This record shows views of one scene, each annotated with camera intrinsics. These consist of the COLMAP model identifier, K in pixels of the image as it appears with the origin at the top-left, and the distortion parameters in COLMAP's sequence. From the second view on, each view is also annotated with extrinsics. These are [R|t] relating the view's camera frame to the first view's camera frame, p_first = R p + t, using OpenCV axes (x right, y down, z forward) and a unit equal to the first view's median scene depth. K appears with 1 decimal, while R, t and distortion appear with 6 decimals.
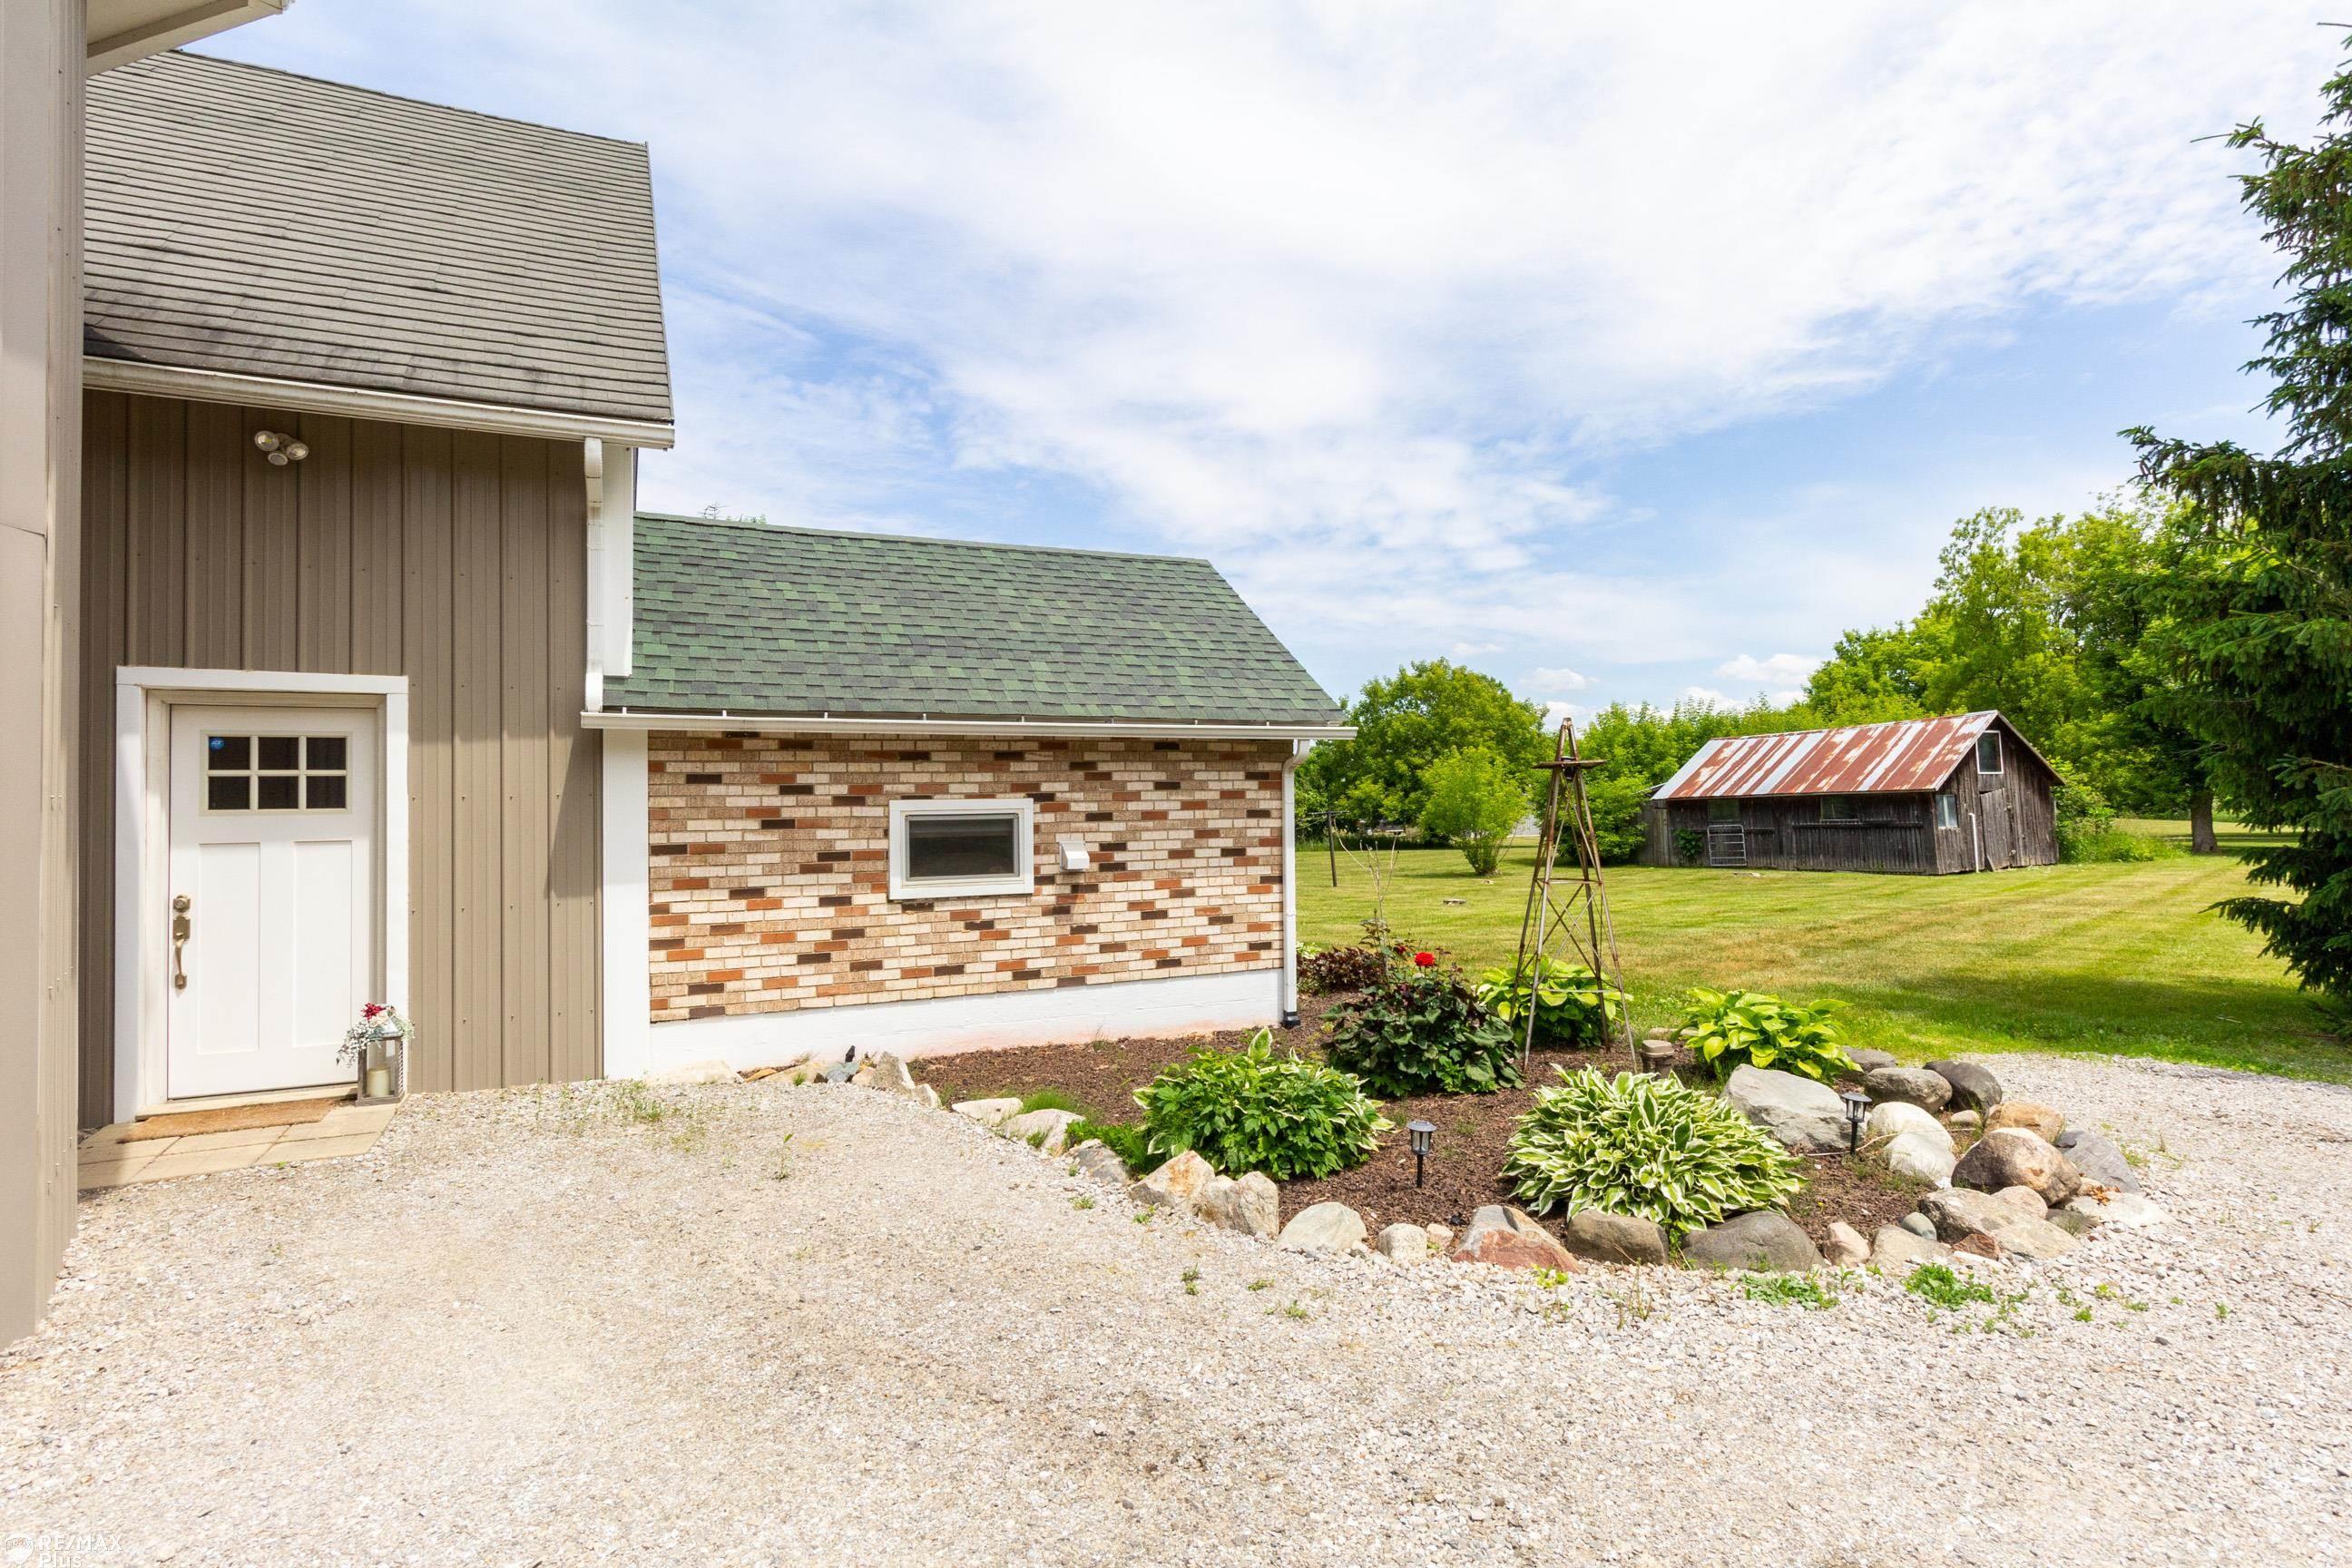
lens RADIAL K [[1207.0, 0, 1179.7], [0, 1207.0, 769.9], [0, 0, 1]] dist [-0.000936, -0.000270]
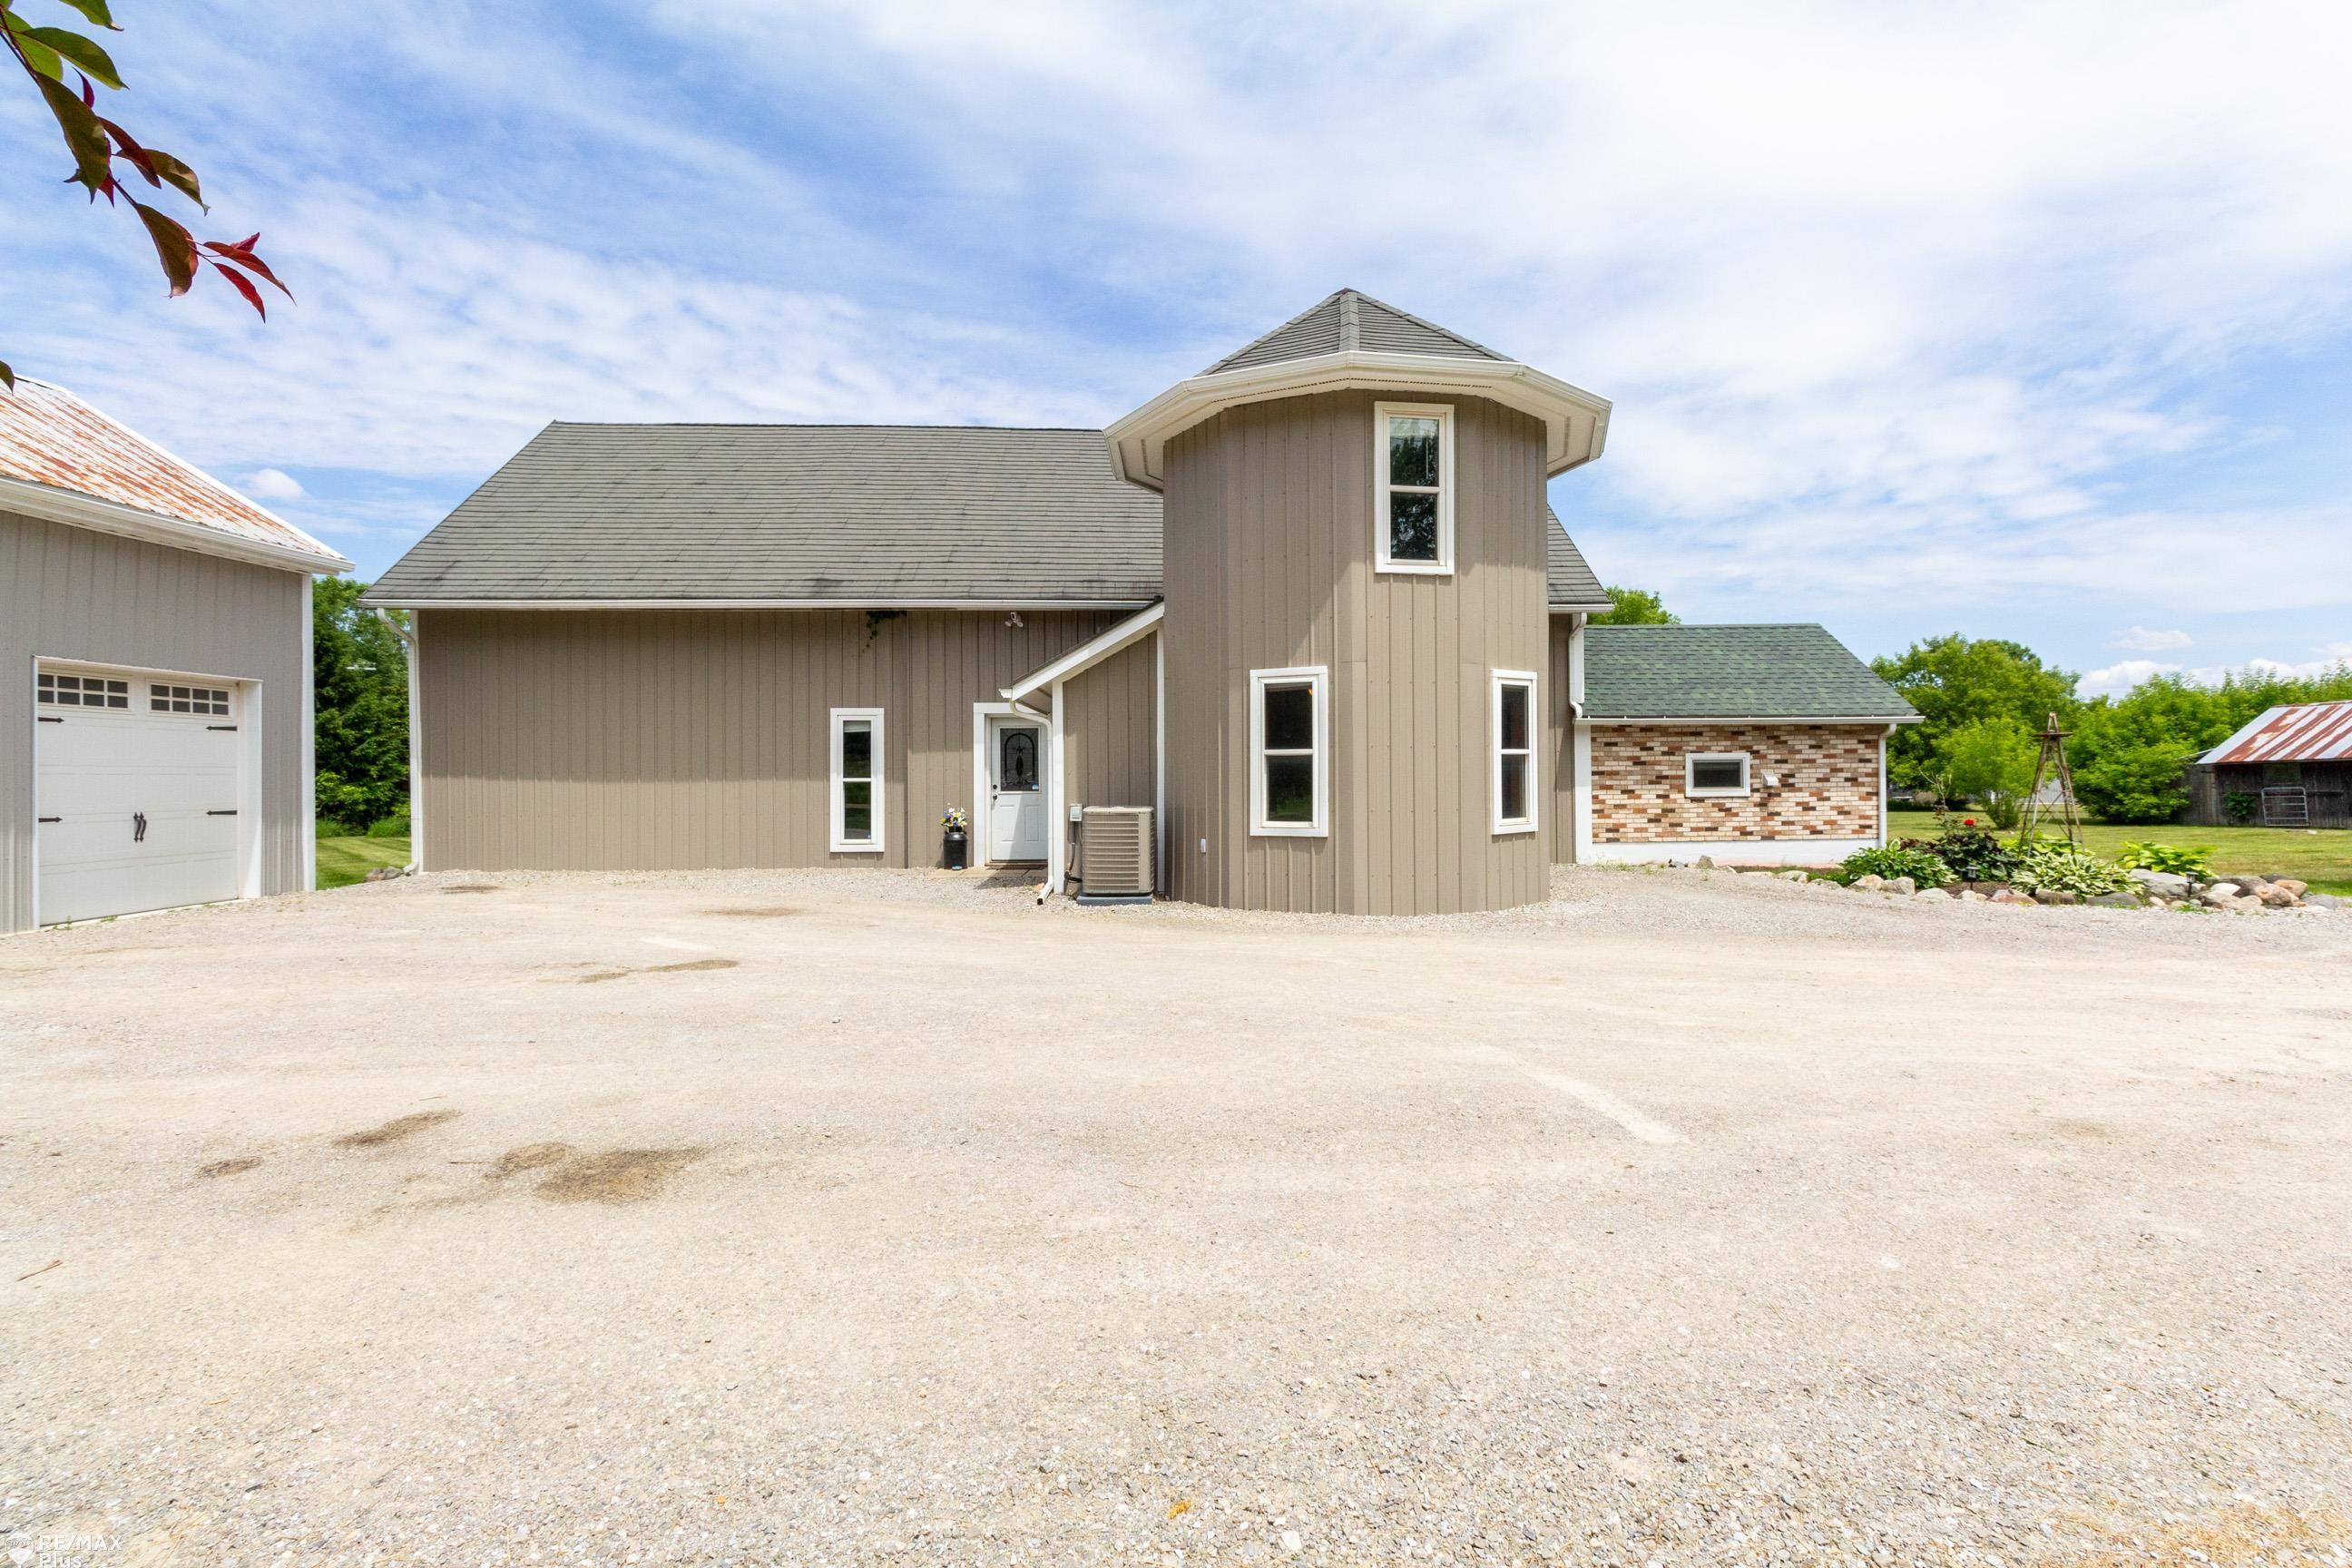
lens RADIAL K [[1101.9, 0, 1174.6], [0, 1101.9, 764.5], [0, 0, 1]] dist [0.005093, -0.000262]
pose [[0.921205, -0.000088, -0.389077, -0.291442], [0.007669, 0.999810, 0.017933, 0.001189], [0.389001, -0.019504, 0.921031, -1.188490]]
